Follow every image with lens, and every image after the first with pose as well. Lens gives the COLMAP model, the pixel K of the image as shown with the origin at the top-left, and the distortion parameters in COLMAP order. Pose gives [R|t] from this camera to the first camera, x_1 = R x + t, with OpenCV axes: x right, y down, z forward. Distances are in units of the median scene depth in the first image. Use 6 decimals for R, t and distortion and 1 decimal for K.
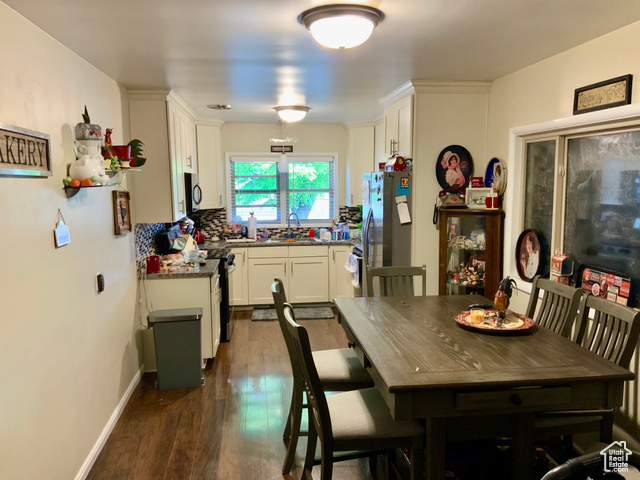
lens RADIAL K [[531.2, 0, 319.6], [0, 531.2, 241.2], [0, 0, 1]] dist [0.040925, -0.068383]
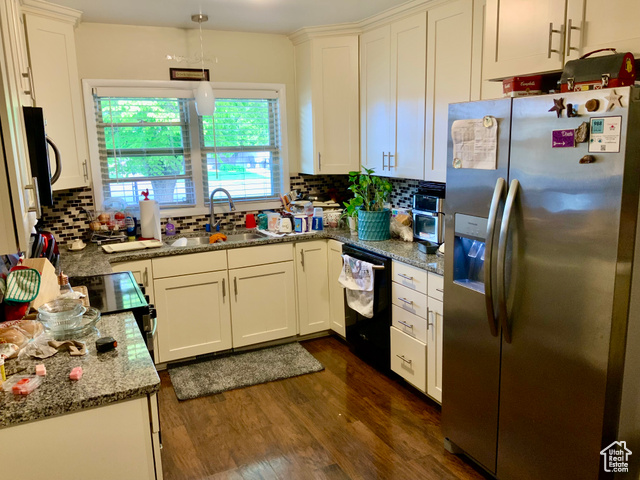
lens RADIAL K [[531.2, 0, 321.3], [0, 531.2, 237.9], [0, 0, 1]] dist [0.040925, -0.068383]
pose [[0.943787, -0.075276, 0.321868, -0.135605], [0.052762, 0.995547, 0.078122, -0.039188], [-0.326315, -0.056748, 0.943556, 0.417219]]
